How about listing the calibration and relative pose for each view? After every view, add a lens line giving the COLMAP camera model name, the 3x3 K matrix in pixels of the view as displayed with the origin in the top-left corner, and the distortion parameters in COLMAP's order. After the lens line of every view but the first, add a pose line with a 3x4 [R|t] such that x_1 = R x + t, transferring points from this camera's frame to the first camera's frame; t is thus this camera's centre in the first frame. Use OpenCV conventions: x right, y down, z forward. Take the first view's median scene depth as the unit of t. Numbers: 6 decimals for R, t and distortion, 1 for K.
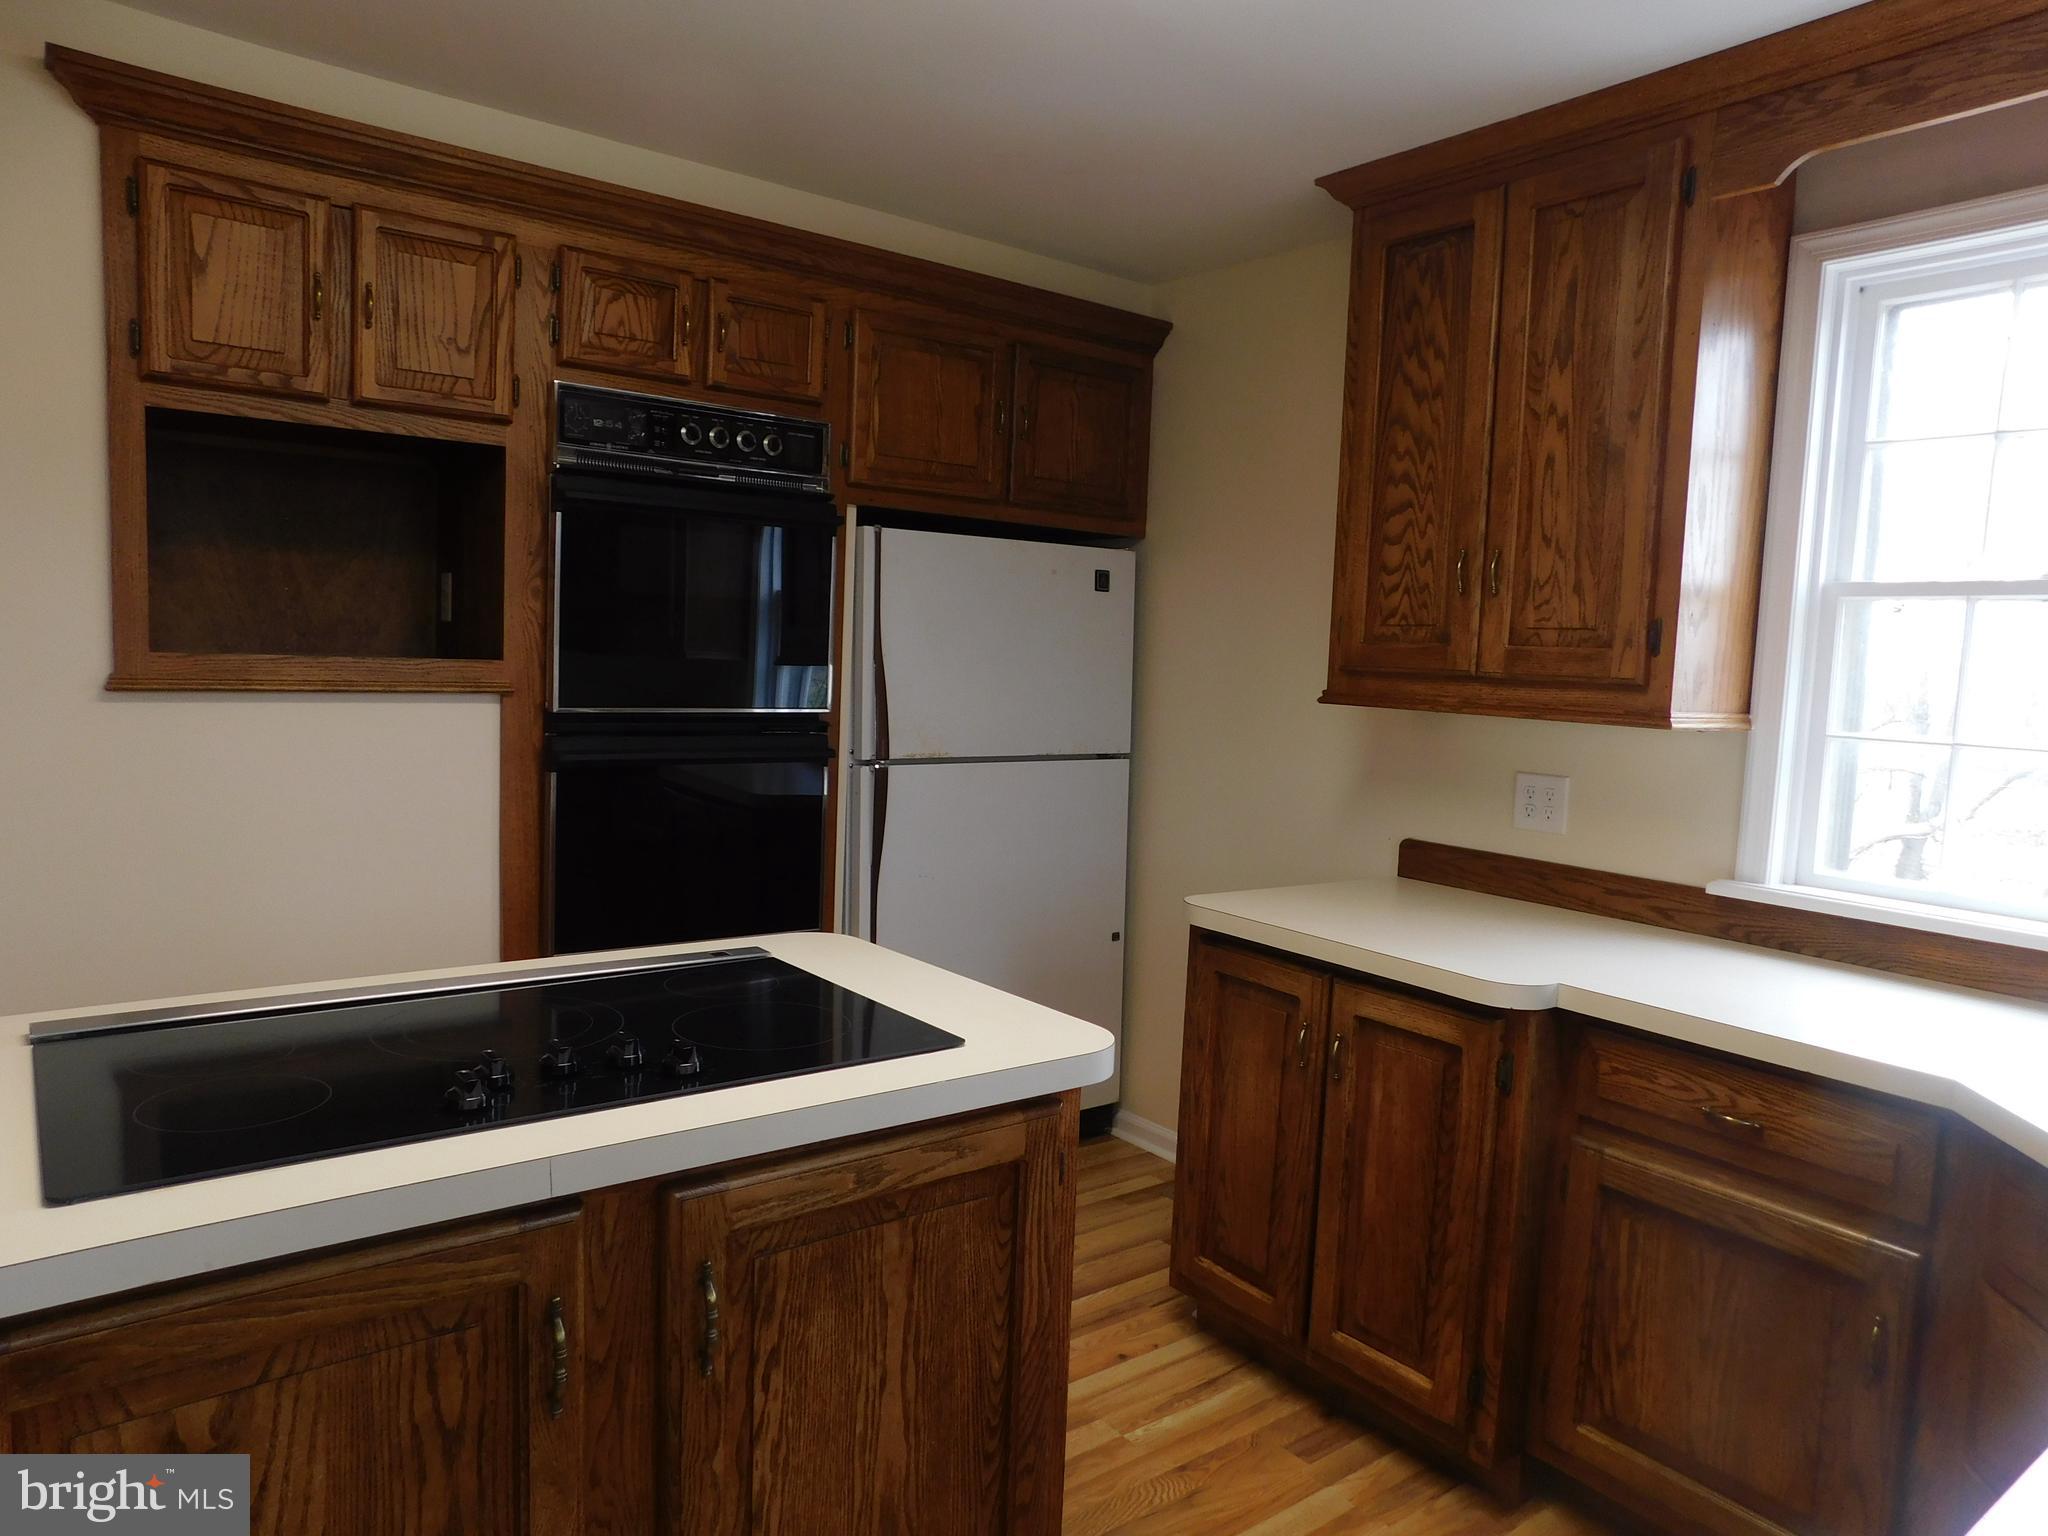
lens RADIAL K [[1359.3, 0, 1023.7], [0, 1359.3, 761.1], [0, 0, 1]] dist [-0.054028, 0.035643]
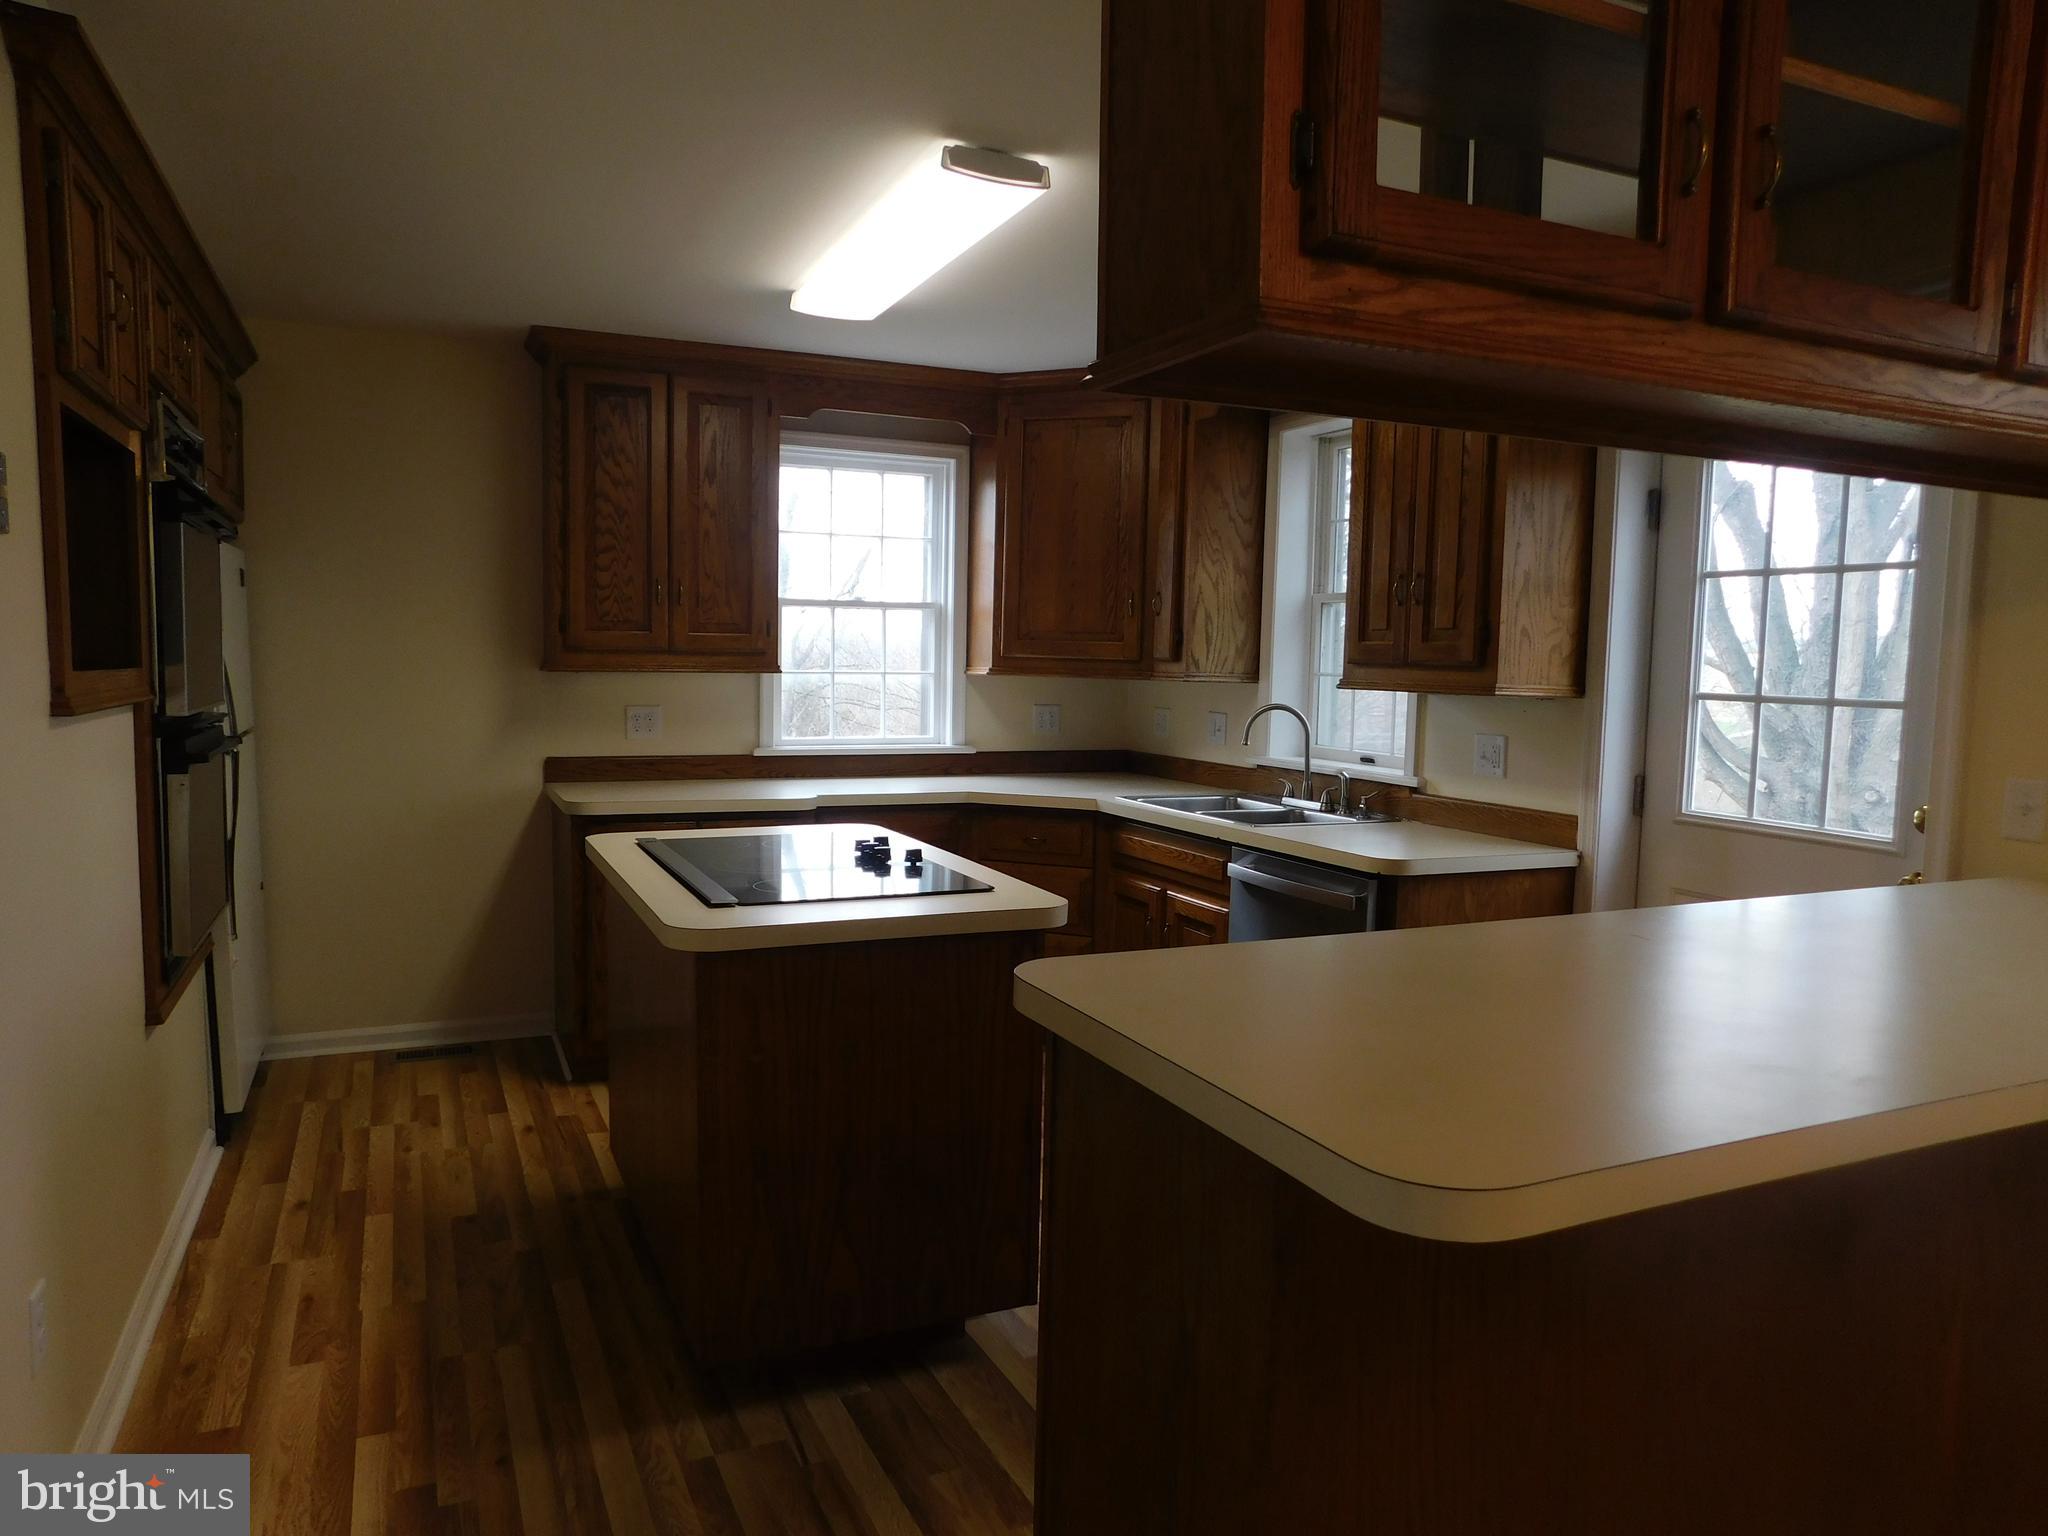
lens RADIAL K [[1359.3, 0, 1030.4], [0, 1359.3, 766.0], [0, 0, 1]] dist [-0.054028, 0.035643]
pose [[0.231486, -0.115012, 0.966016, -1.240587], [0.079460, 0.991905, 0.099053, -0.048914], [-0.969588, 0.053830, 0.238751, 0.127100]]
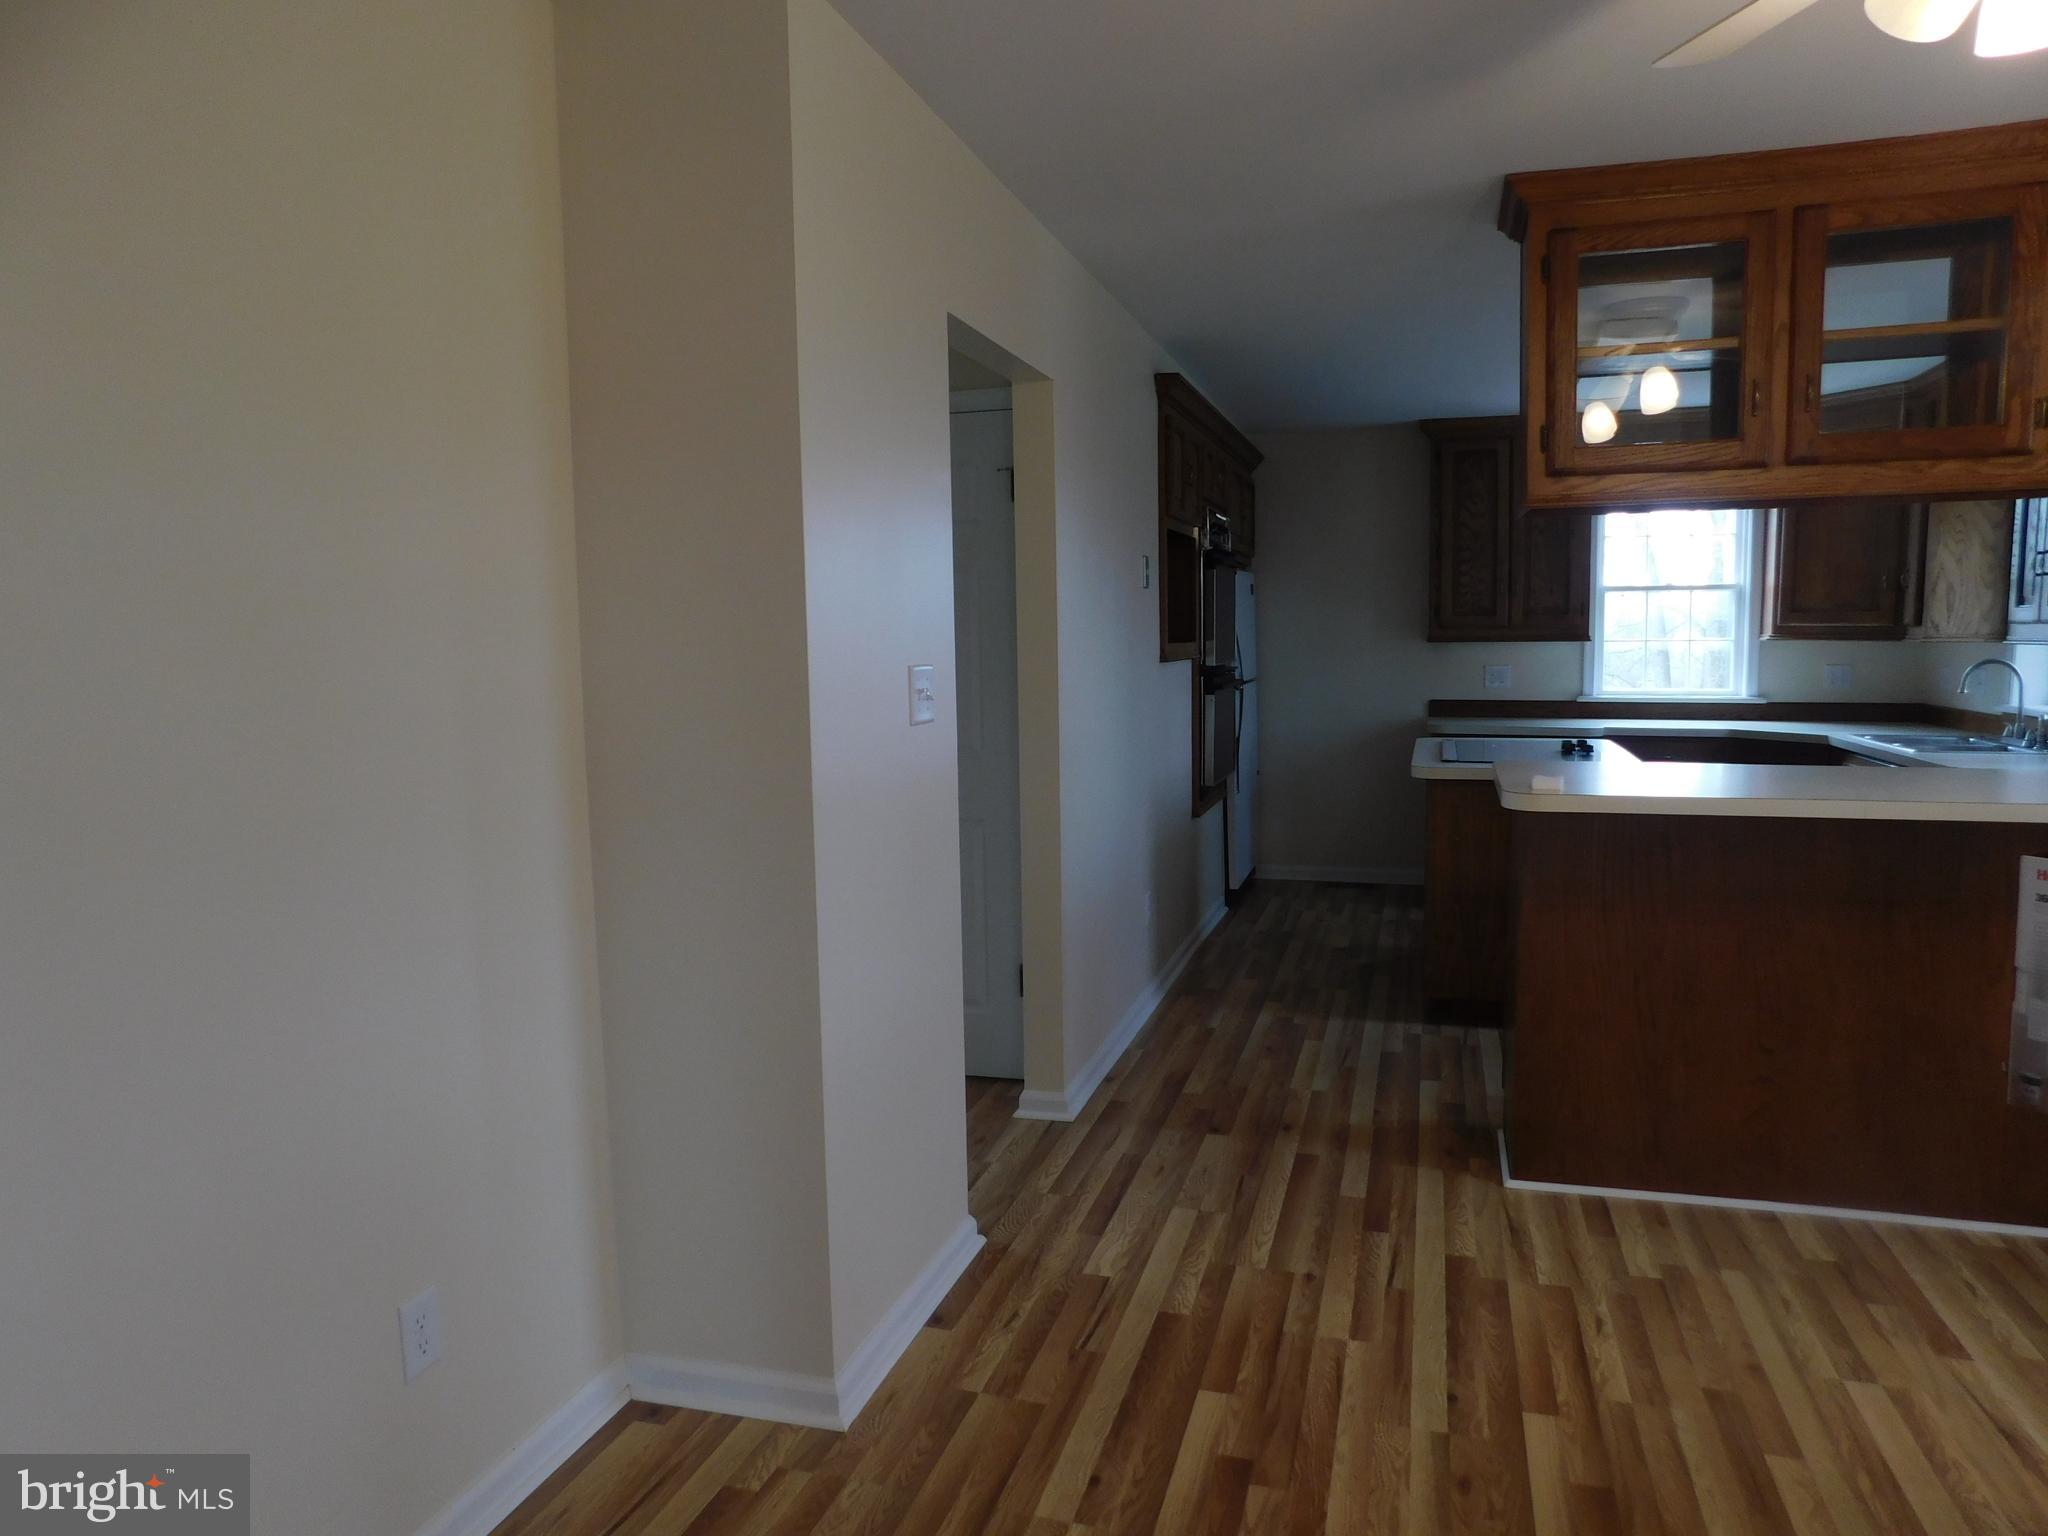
lens RADIAL K [[1359.3, 0, 1033.2], [0, 1359.3, 763.6], [0, 0, 1]] dist [-0.054028, 0.035643]
pose [[0.813508, -0.106183, 0.571778, -1.847677], [0.096466, 0.994208, 0.047381, -0.012291], [-0.573497, 0.016612, 0.819039, -0.568459]]
